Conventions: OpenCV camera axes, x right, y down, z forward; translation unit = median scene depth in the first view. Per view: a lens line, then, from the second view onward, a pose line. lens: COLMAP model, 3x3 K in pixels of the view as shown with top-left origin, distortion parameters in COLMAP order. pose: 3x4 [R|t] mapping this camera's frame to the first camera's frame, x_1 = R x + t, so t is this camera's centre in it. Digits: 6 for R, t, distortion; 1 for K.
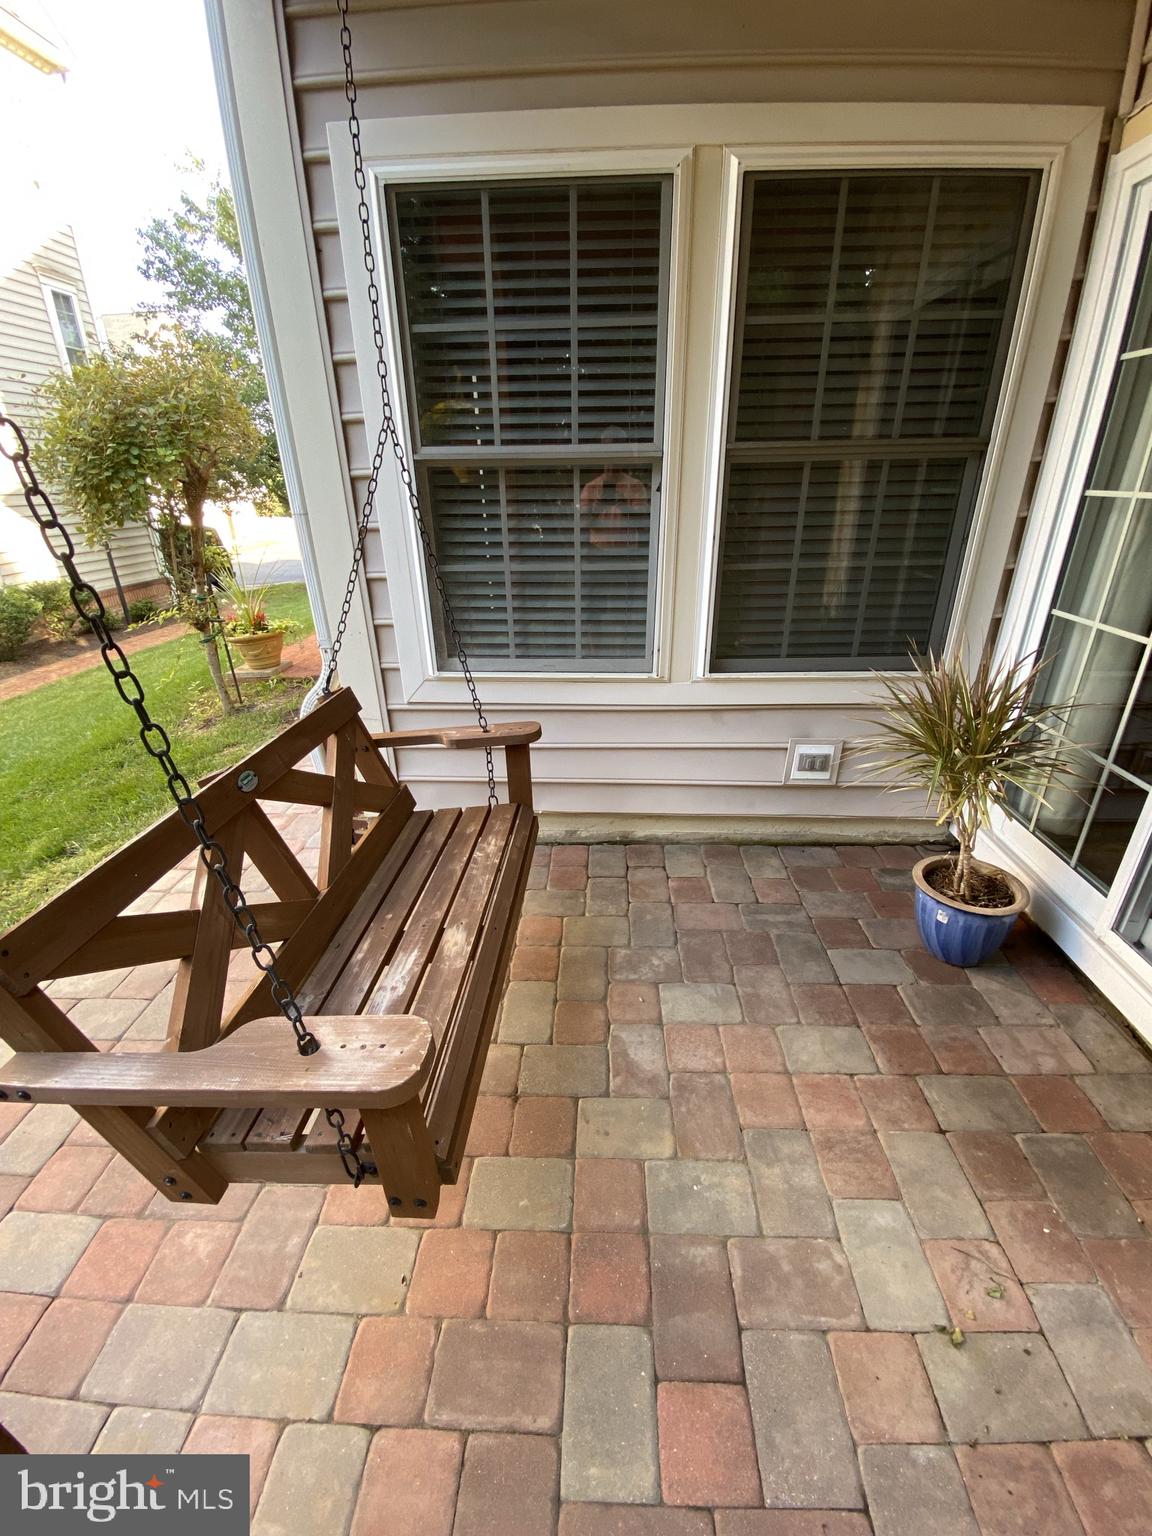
lens RADIAL K [[625.4, 0, 576.0], [0, 625.4, 768.0], [0, 0, 1]] dist [0.029850, -0.026321]
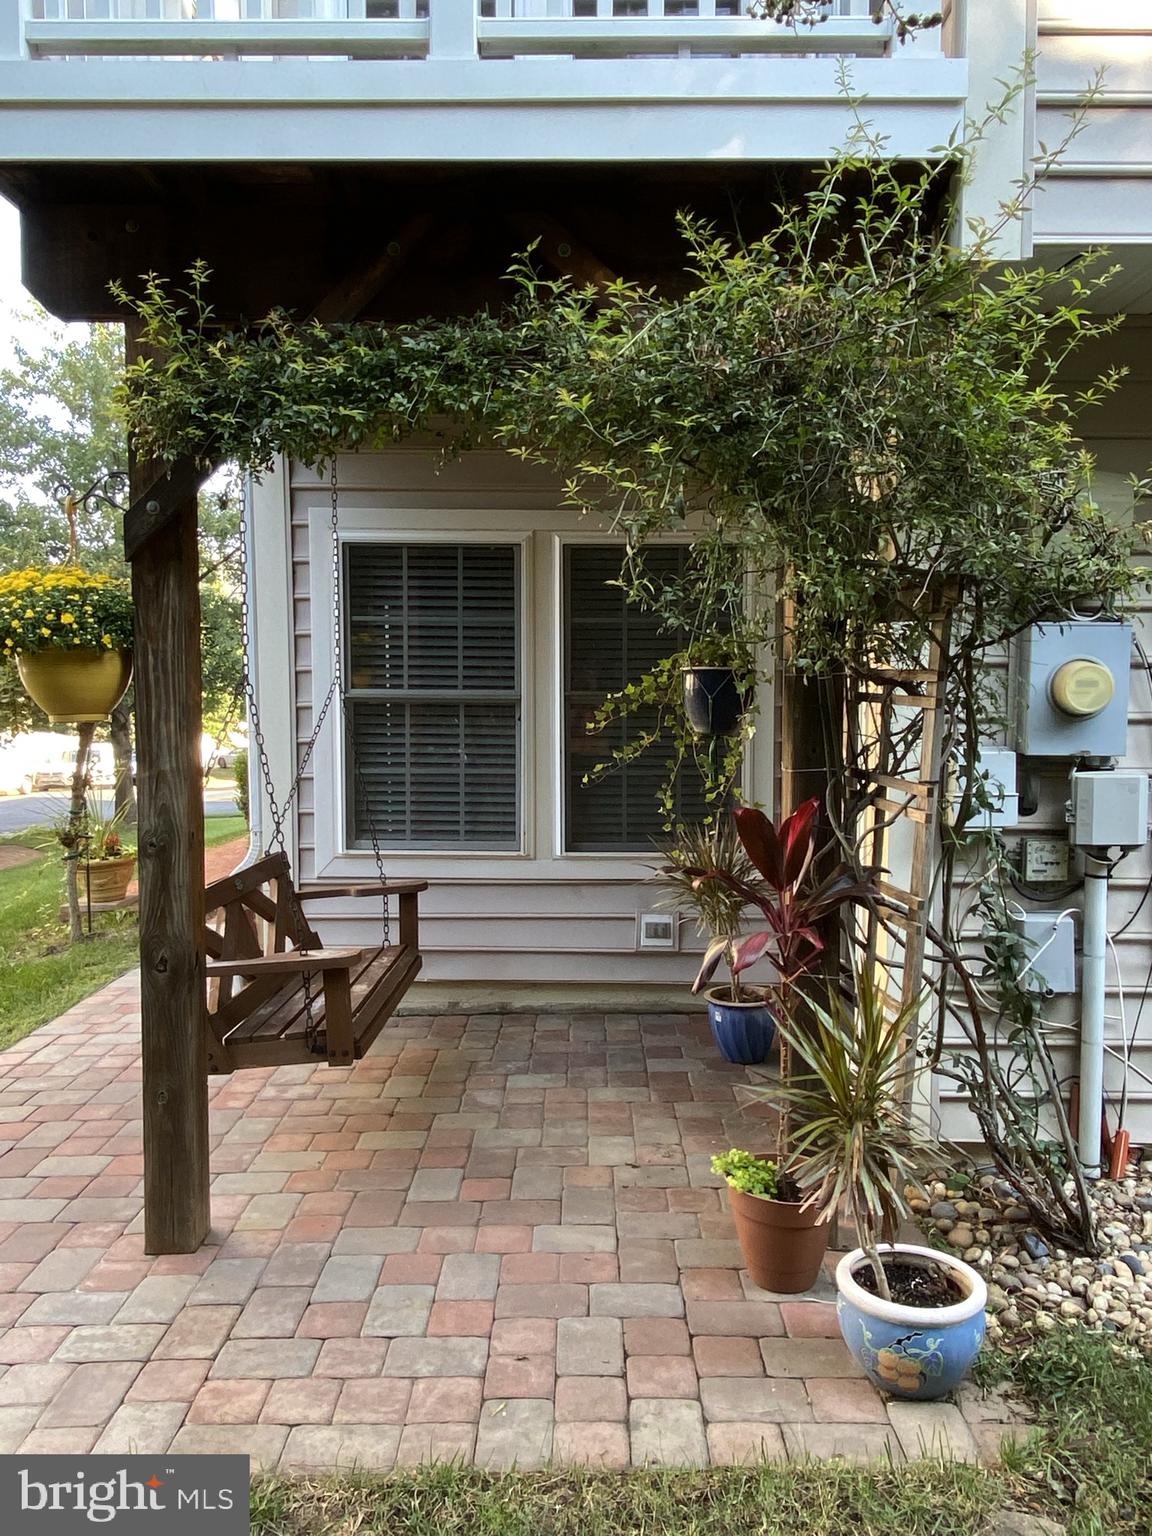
lens RADIAL K [[1122.1, 0, 576.0], [0, 1122.1, 768.0], [0, 0, 1]] dist [0.063624, -0.001181]
pose [[0.999111, 0.015298, 0.039277, 0.165504], [-0.000739, 0.938033, -0.346546, 0.542099], [-0.042144, 0.346209, 0.937210, -1.352933]]
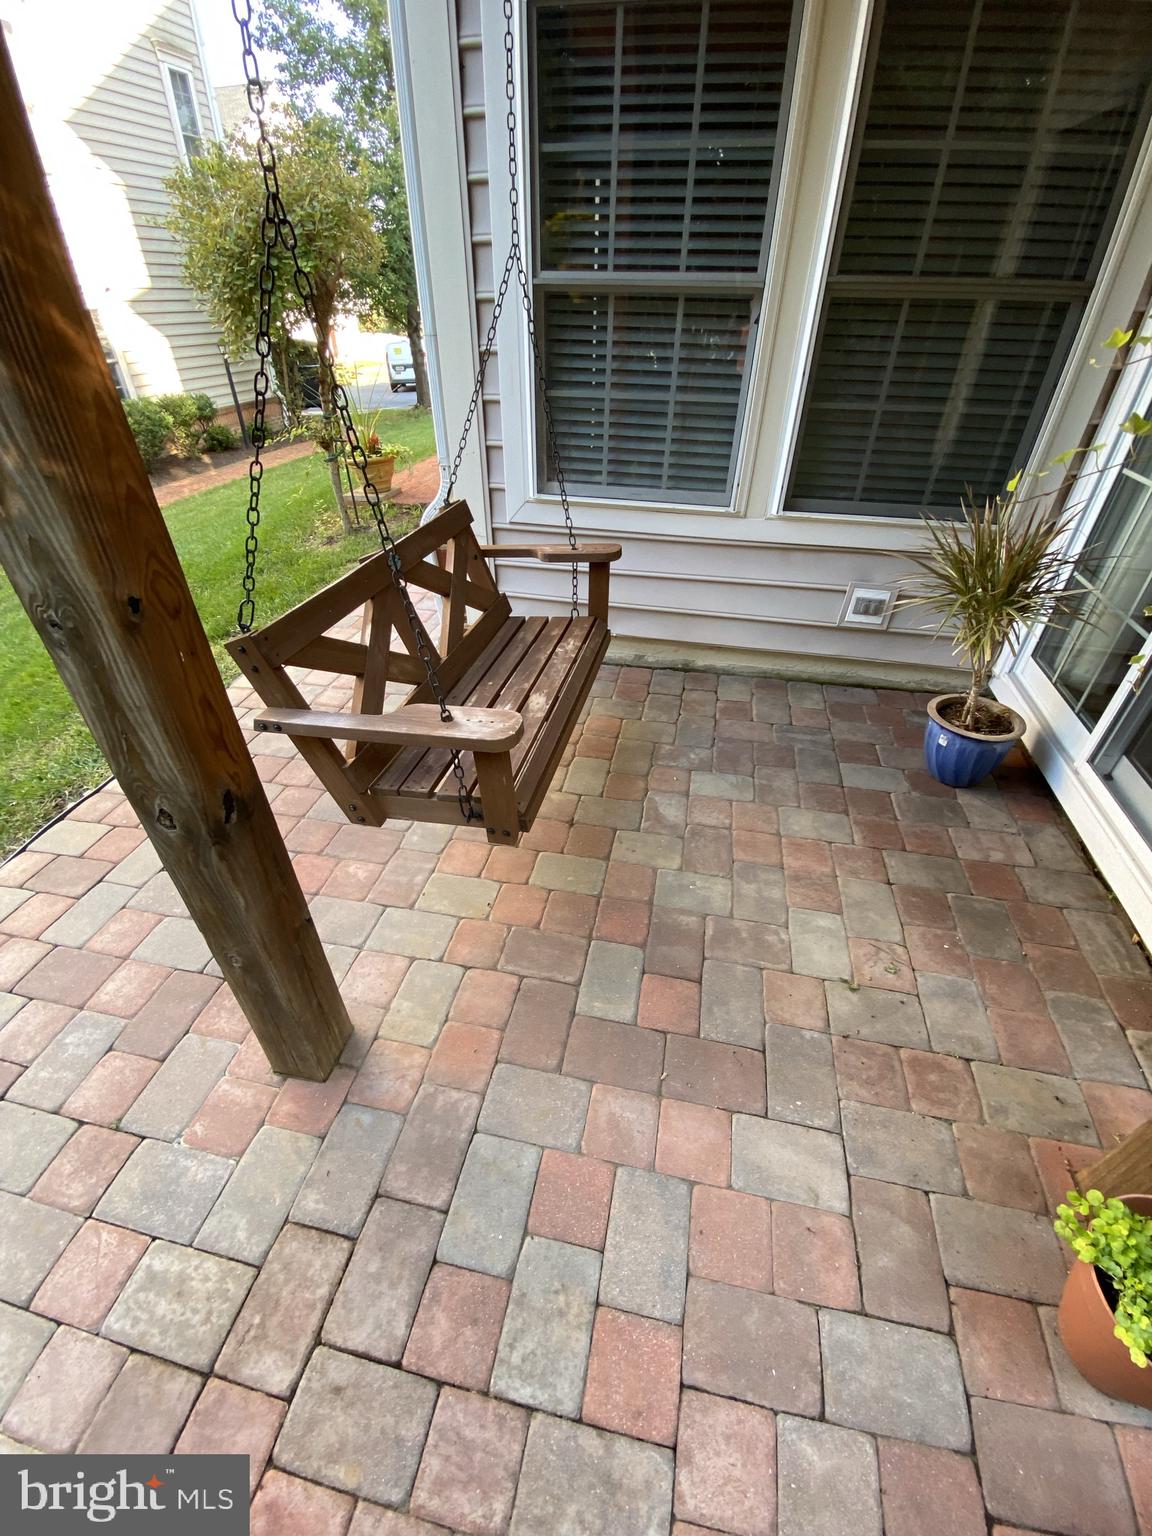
lens RADIAL K [[624.6, 0, 568.4], [0, 624.6, 768.5], [0, 0, 1]] dist [0.028275, -0.024688]
pose [[0.985143, 0.120004, -0.122855, 0.040599], [-0.090747, 0.971074, 0.220861, 0.086138], [0.145805, -0.206431, 0.967537, -0.234460]]
